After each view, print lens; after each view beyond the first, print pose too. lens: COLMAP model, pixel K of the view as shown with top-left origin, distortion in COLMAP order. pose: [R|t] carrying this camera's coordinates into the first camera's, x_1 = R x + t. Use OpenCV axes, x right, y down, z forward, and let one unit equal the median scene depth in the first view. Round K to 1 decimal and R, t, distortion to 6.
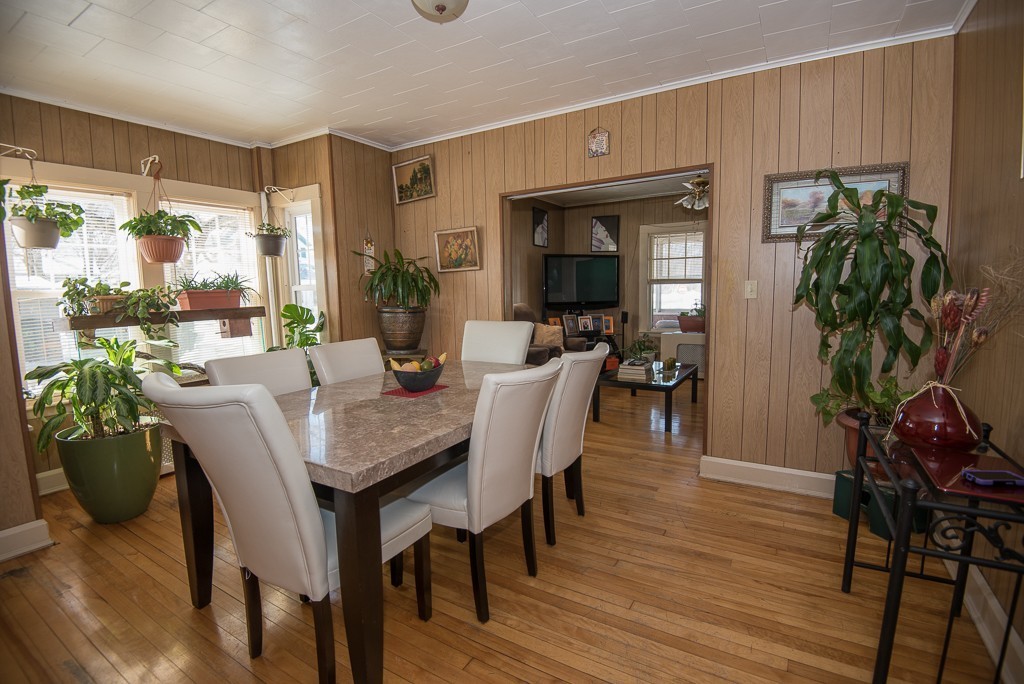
lens RADIAL K [[479.1, 0, 512.0], [0, 479.1, 342.0], [0, 0, 1]] dist [0.001049, -0.026477]
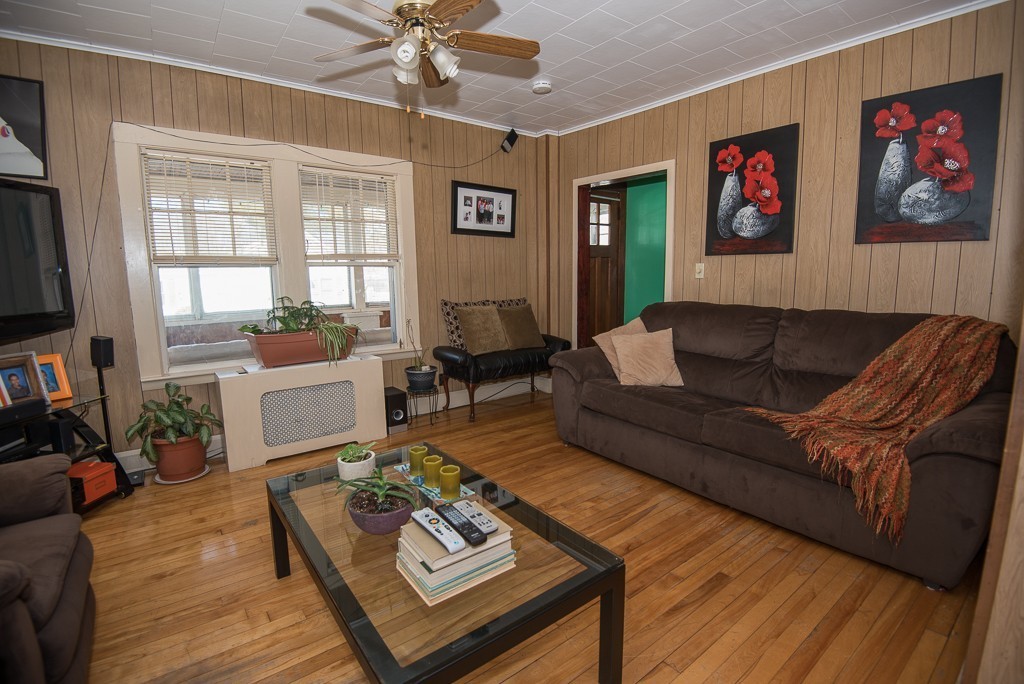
lens RADIAL K [[479.1, 0, 512.0], [0, 479.1, 342.0], [0, 0, 1]] dist [0.001049, -0.026477]
pose [[0.362236, -0.120901, 0.924212, 0.002036], [0.107386, 0.990363, 0.087466, -0.057244], [-0.925880, 0.067564, 0.371728, 0.547454]]
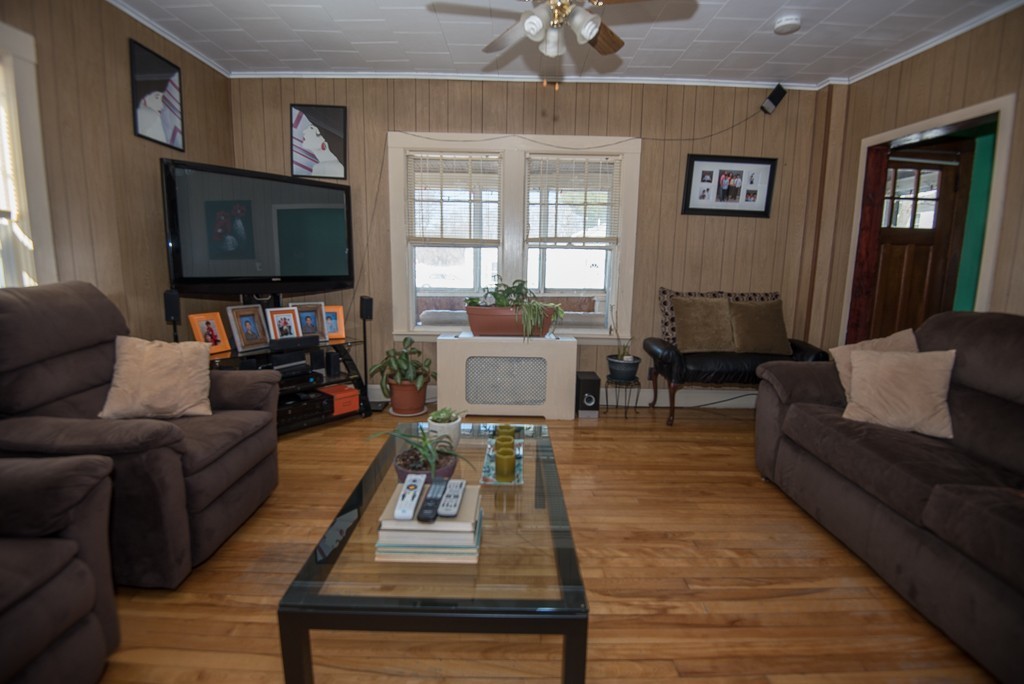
lens RADIAL K [[484.9, 0, 512.0], [0, 484.9, 342.0], [0, 0, 1]] dist [-0.002846, -0.027953]
pose [[0.852534, -0.055155, 0.519754, 0.093418], [0.024569, 0.997546, 0.065558, -0.044926], [-0.522095, -0.043120, 0.851797, 0.462570]]
